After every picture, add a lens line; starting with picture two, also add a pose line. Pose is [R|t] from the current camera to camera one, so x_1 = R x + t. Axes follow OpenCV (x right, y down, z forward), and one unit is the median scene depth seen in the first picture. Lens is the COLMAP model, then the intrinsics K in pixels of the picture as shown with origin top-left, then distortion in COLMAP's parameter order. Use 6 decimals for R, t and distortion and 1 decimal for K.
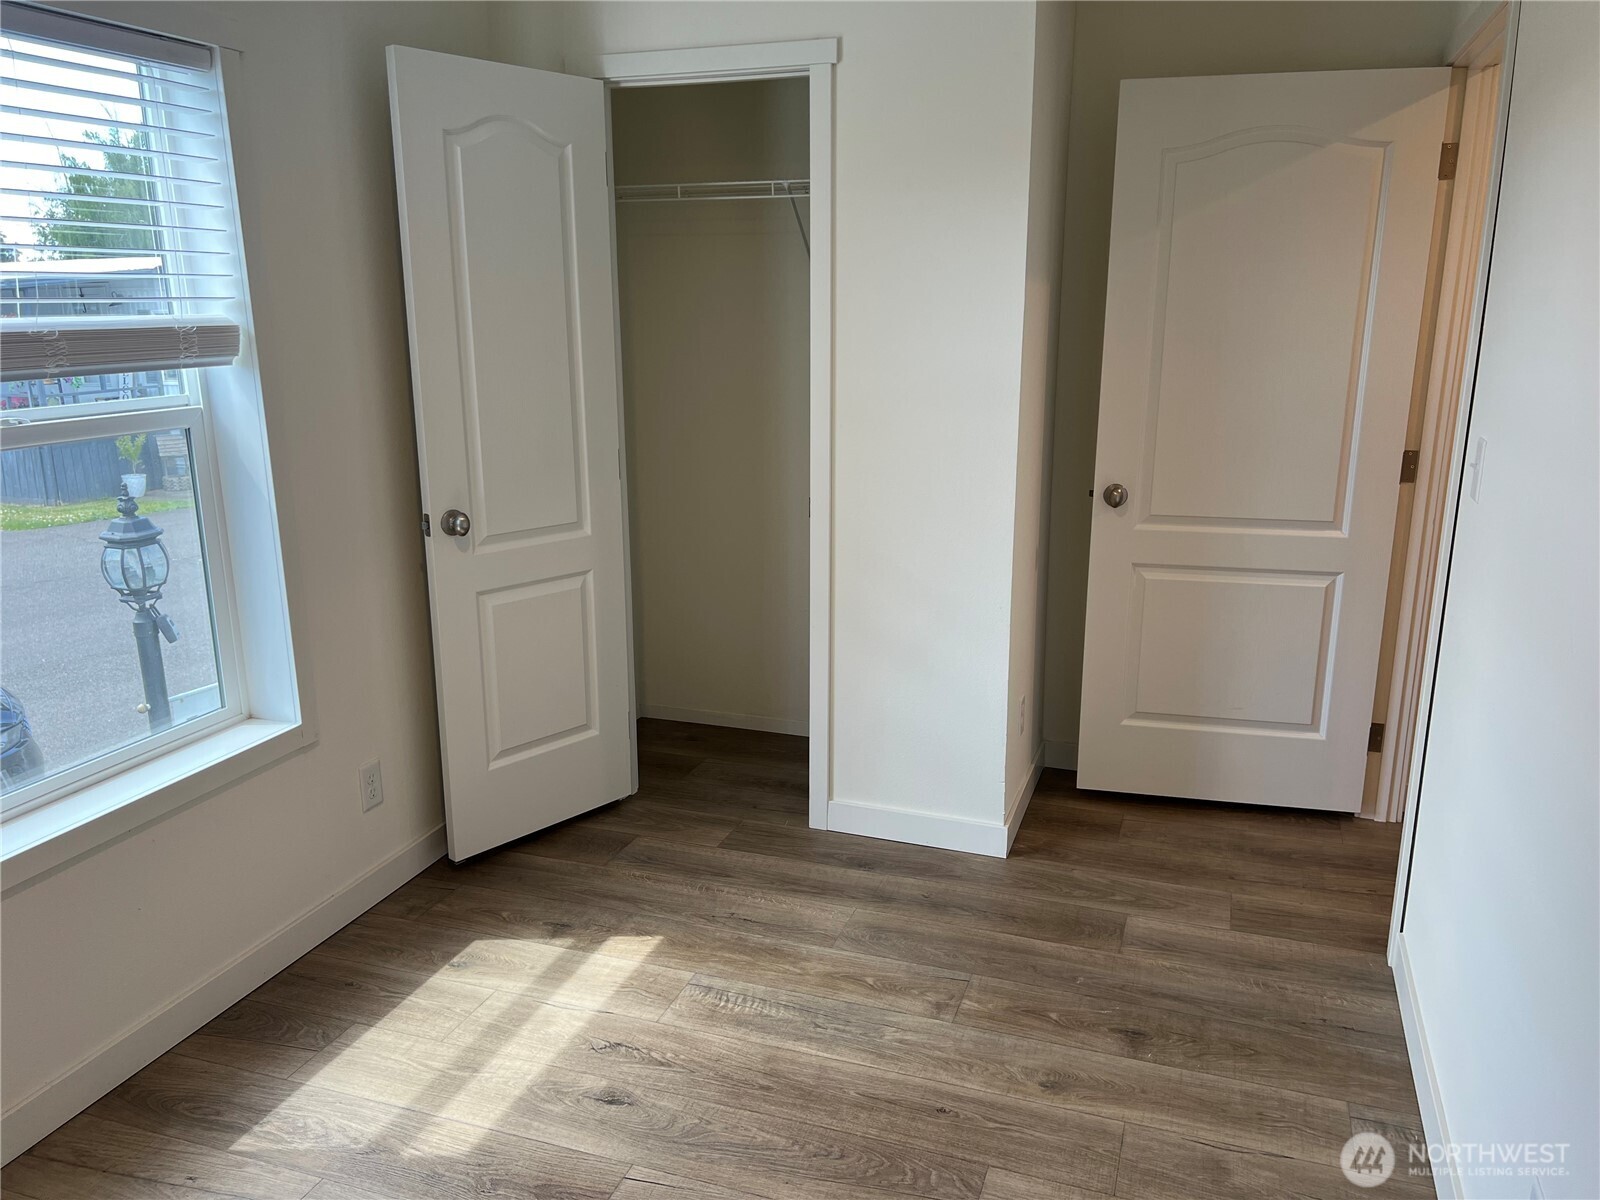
lens RADIAL K [[1209.6, 0, 804.8], [0, 1209.6, 586.9], [0, 0, 1]] dist [0.033182, -0.030970]
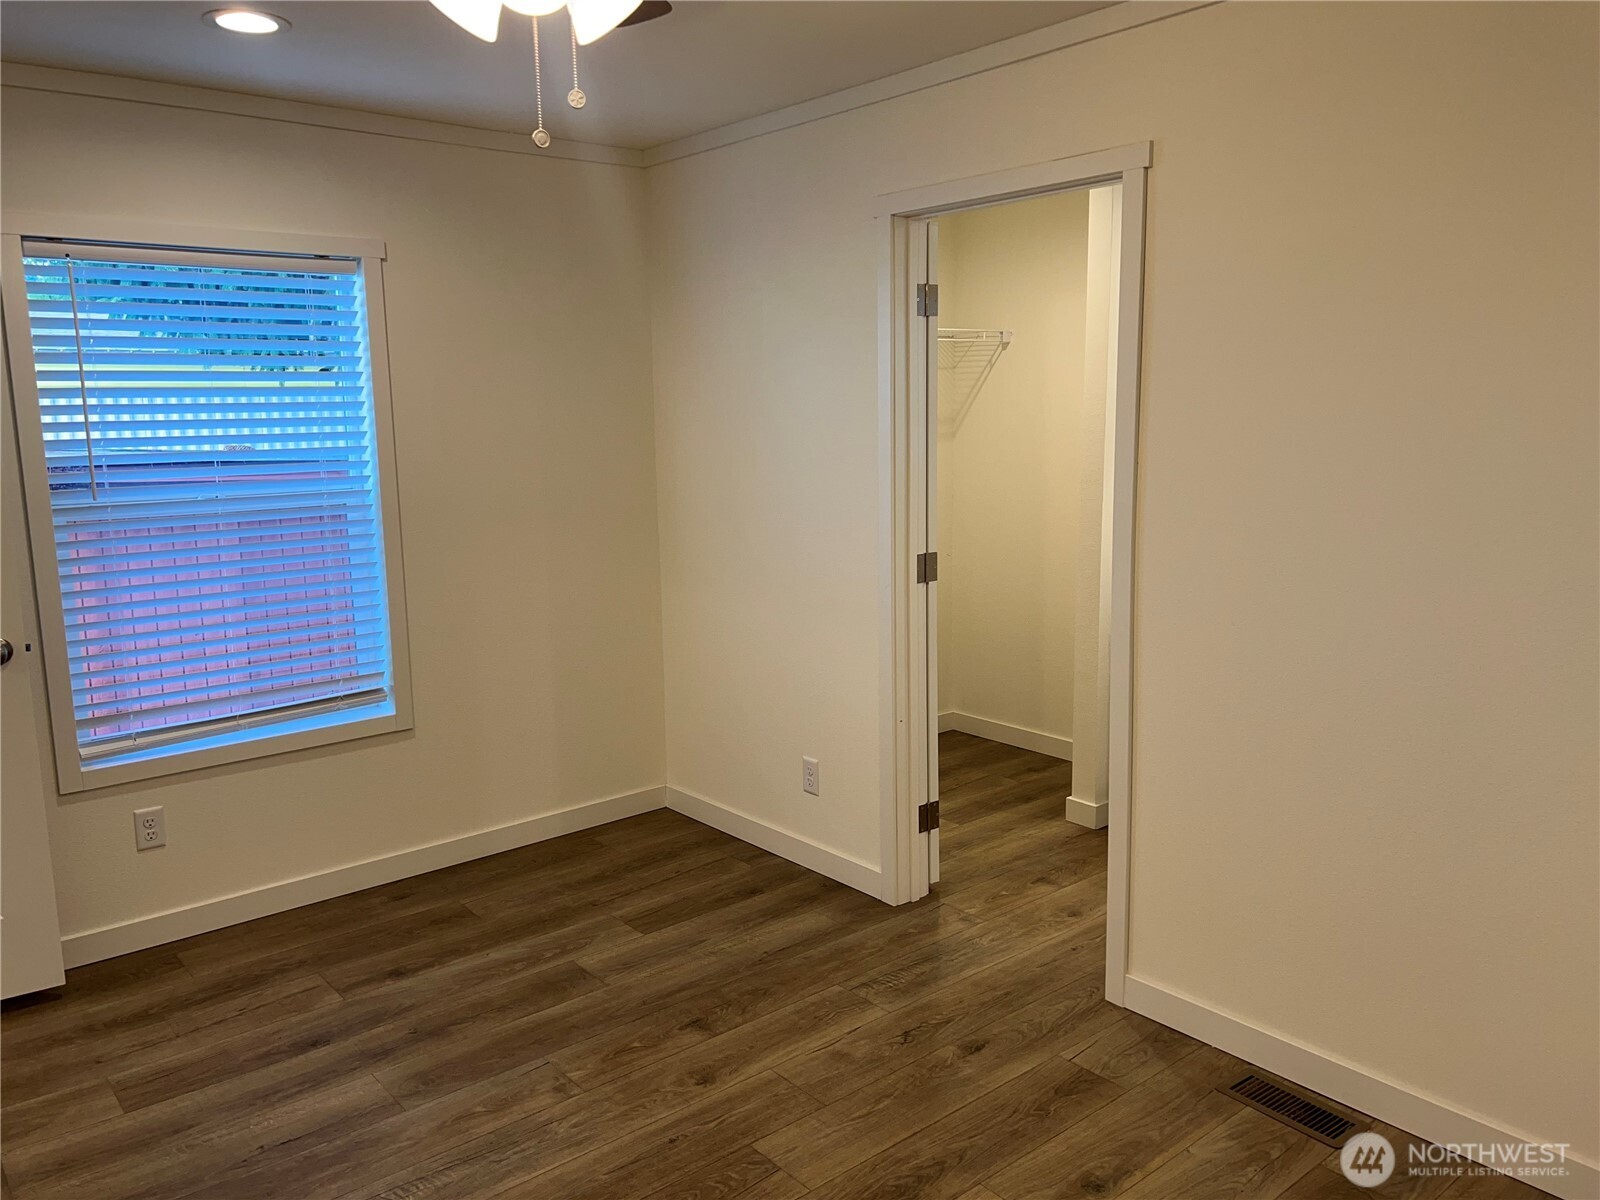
lens RADIAL K [[1209.6, 0, 774.0], [0, 1209.6, 578.0], [0, 0, 1]] dist [0.033182, -0.030970]
pose [[0.524087, -0.128277, 0.841949, -0.647046], [0.222877, 0.974798, 0.009783, -0.054172], [-0.821985, 0.182524, 0.539469, 0.213956]]
